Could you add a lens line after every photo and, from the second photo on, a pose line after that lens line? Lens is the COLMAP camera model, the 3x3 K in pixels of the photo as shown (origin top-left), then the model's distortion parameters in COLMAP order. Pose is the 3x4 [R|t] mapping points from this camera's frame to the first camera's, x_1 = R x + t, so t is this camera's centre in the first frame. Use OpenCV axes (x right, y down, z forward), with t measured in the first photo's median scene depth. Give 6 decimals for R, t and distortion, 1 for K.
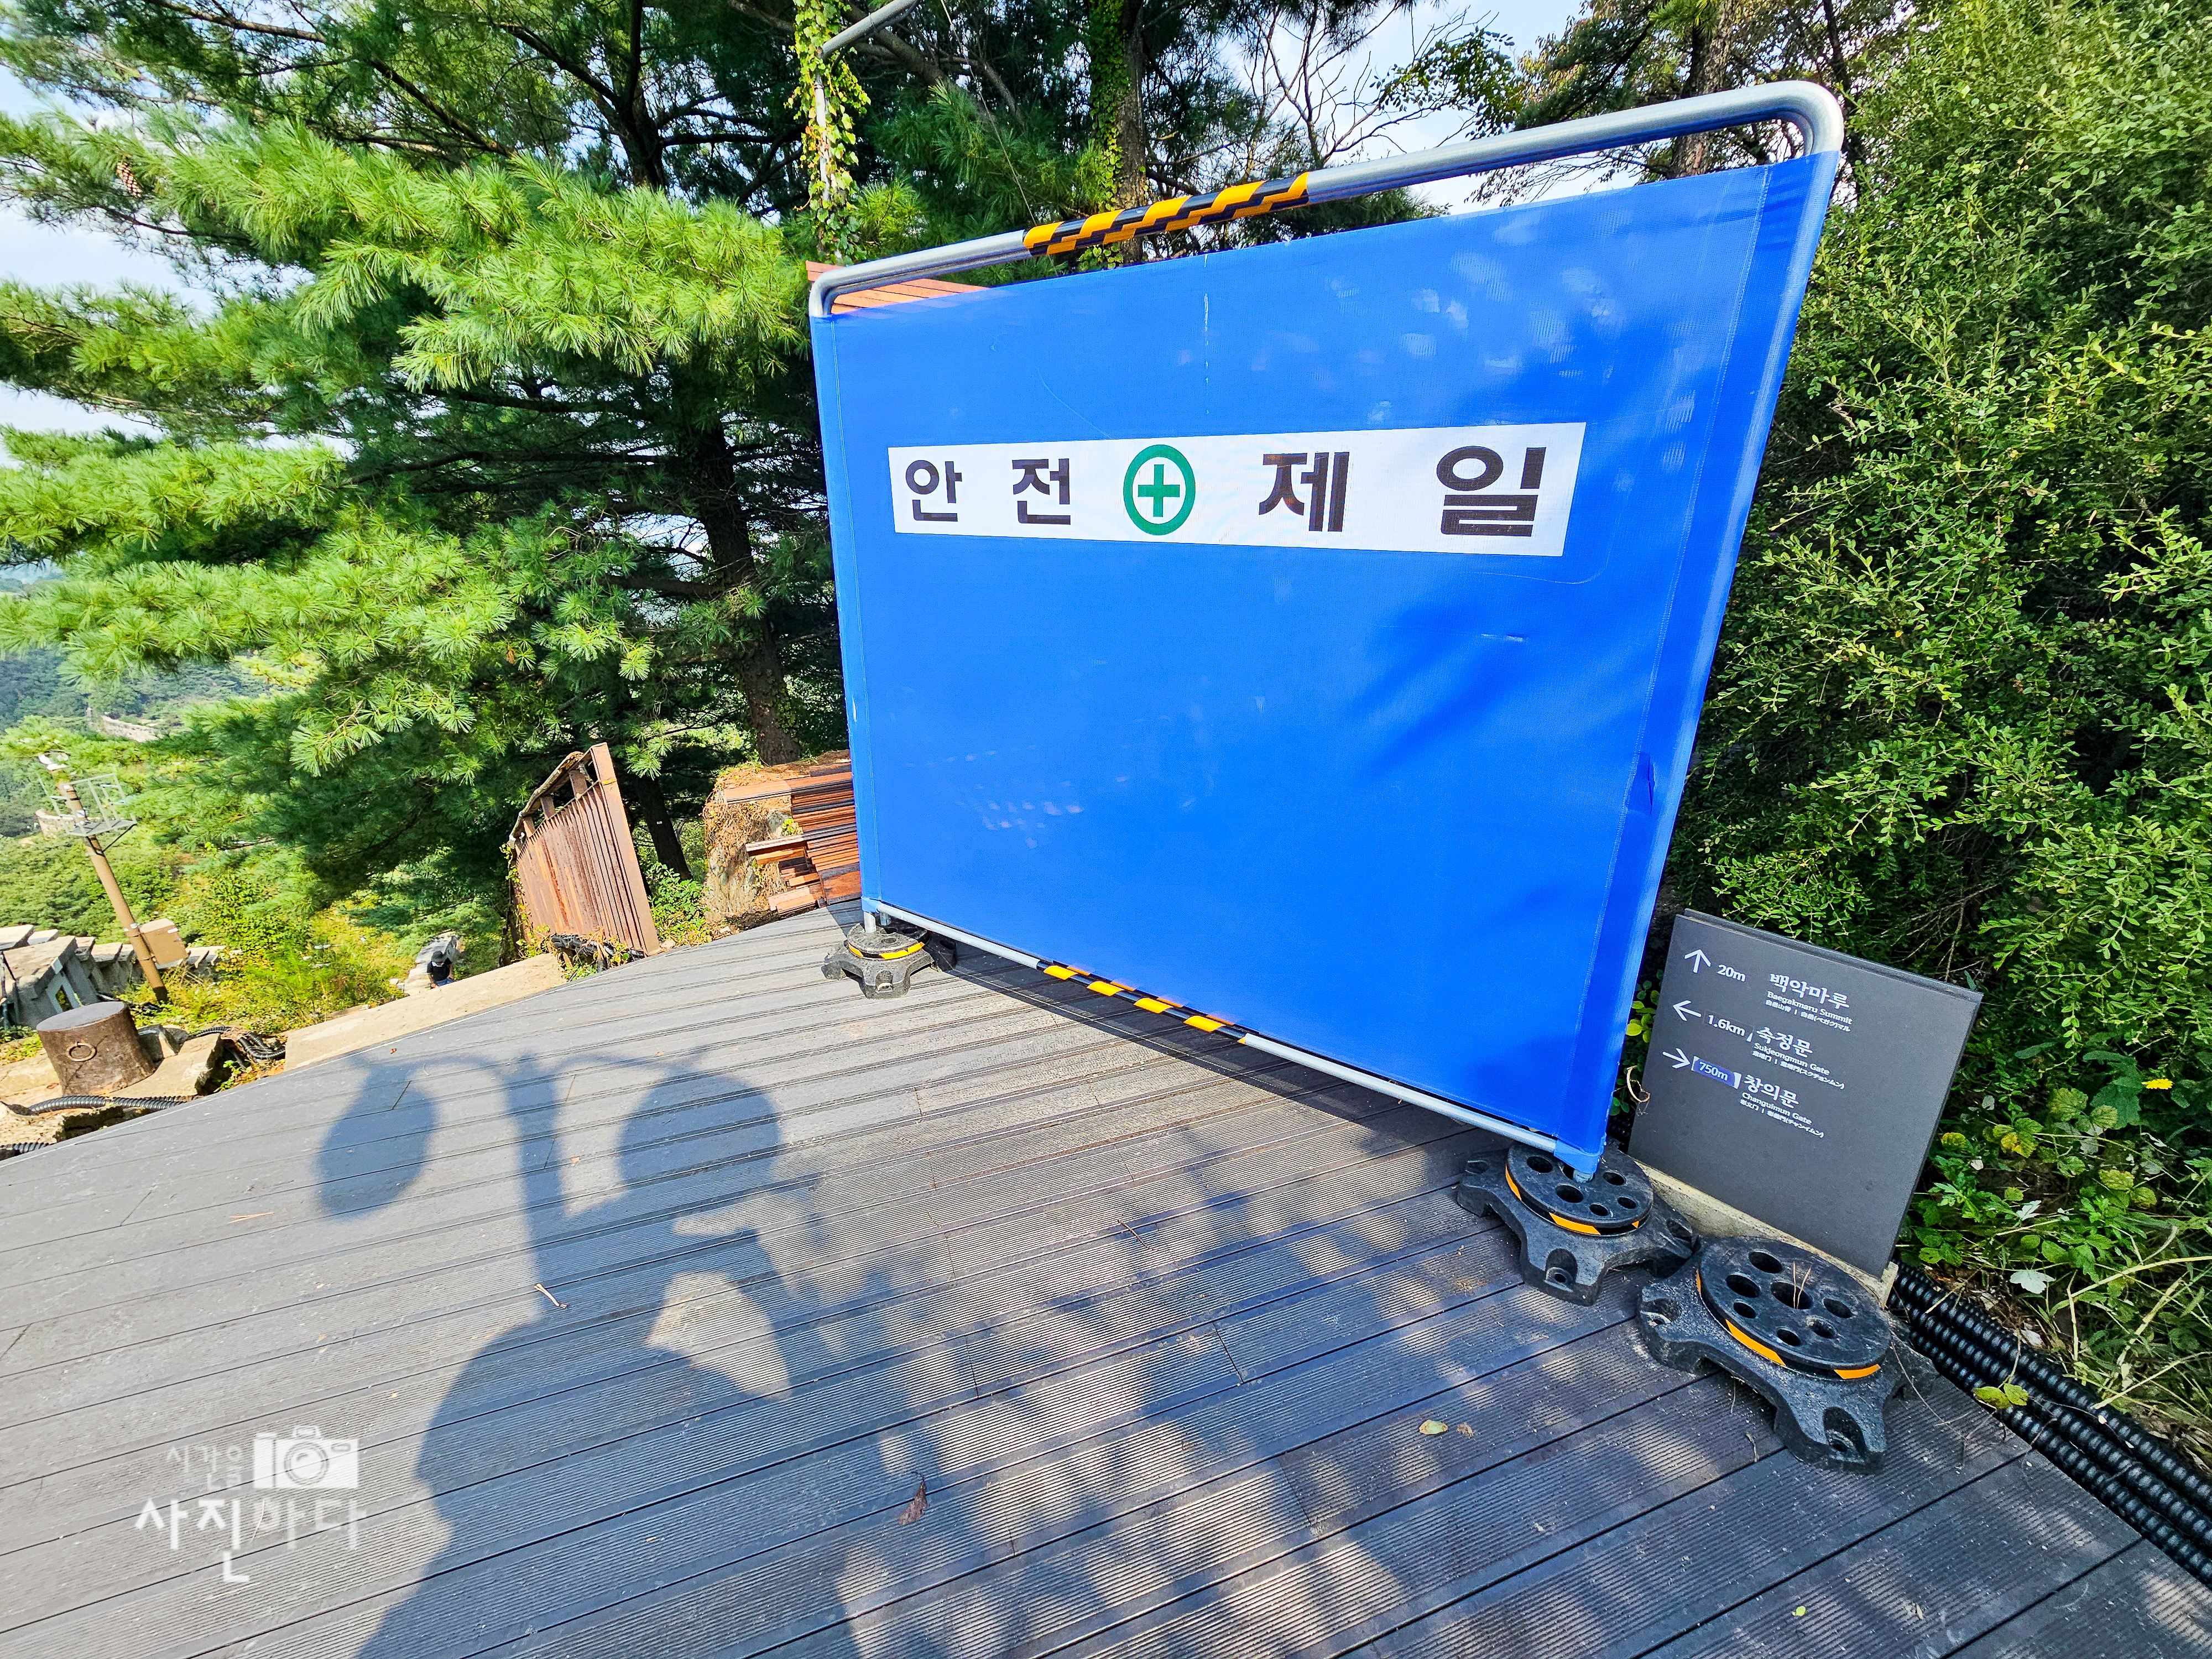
lens RADIAL K [[935.5, 0, 1106.0], [0, 935.5, 829.5], [0, 0, 1]] dist [-0.000111, 0.000221]
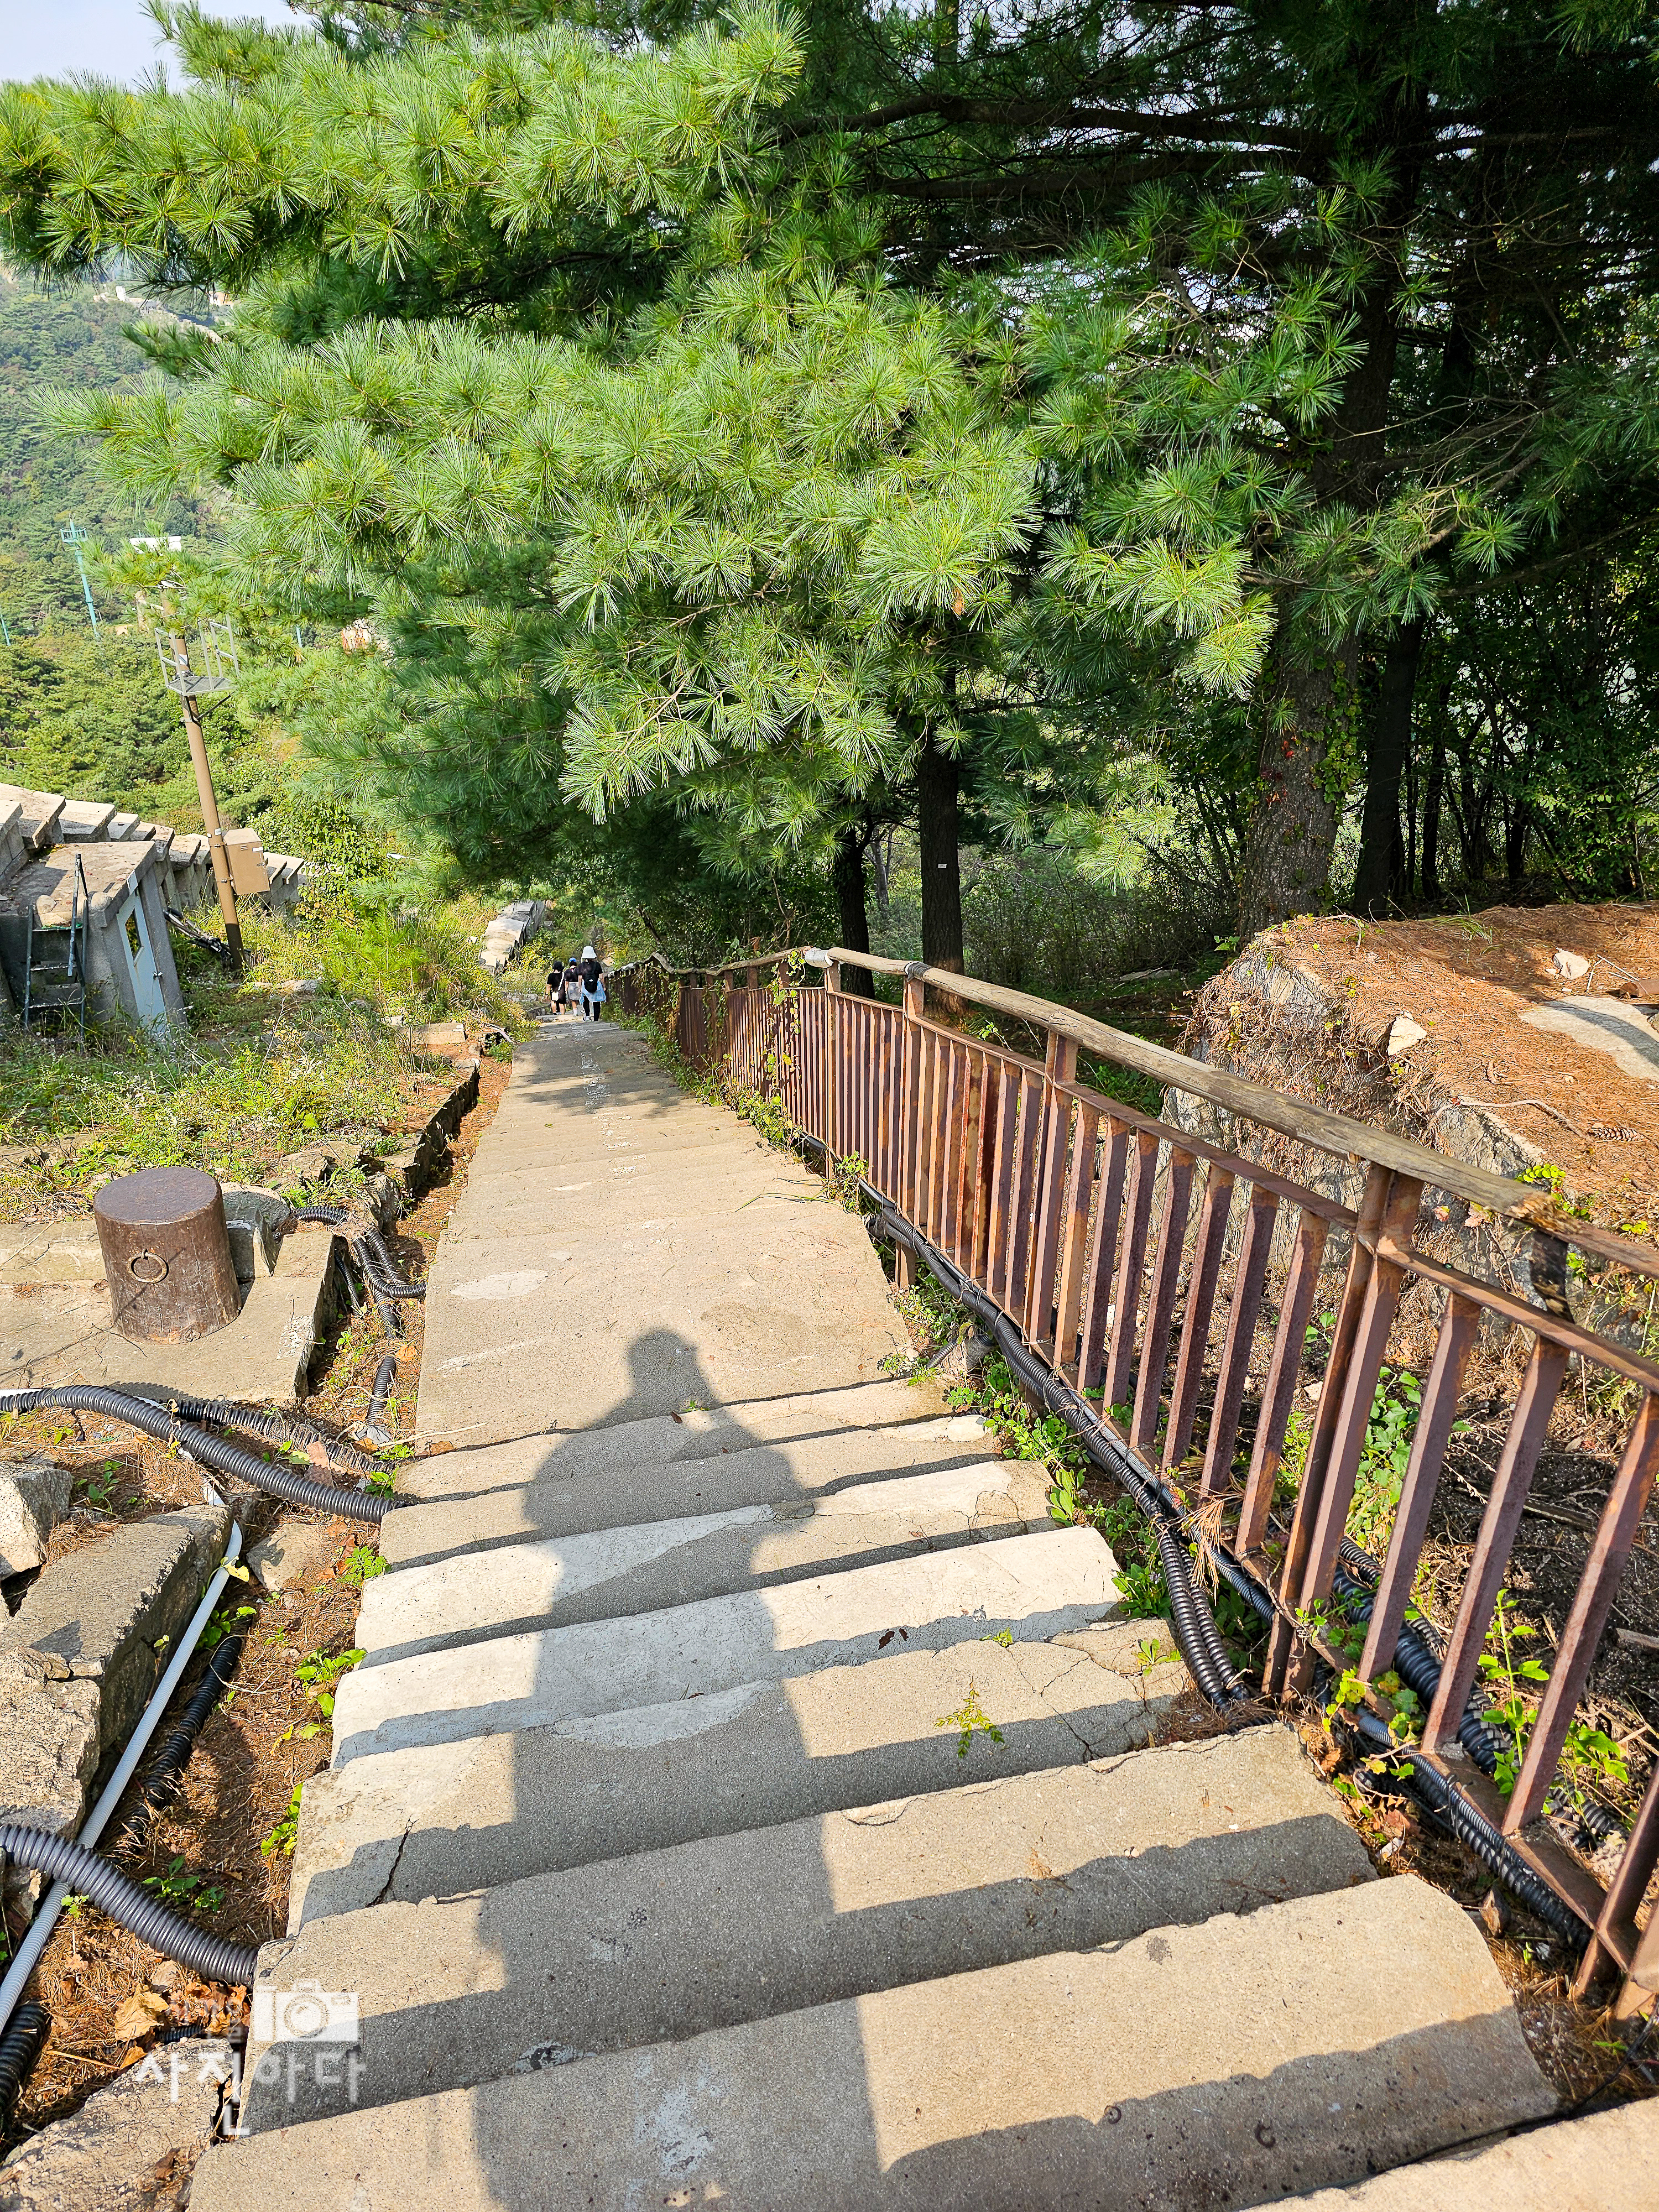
lens RADIAL K [[1455.1, 0, 829.5], [0, 1455.1, 1106.0], [0, 0, 1]] dist [0.001155, 0.001081]
pose [[0.892585, 0.286980, -0.347756, -0.428743], [-0.219081, 0.950164, 0.221791, -0.110573], [0.394075, -0.121781, 0.910974, 0.360161]]
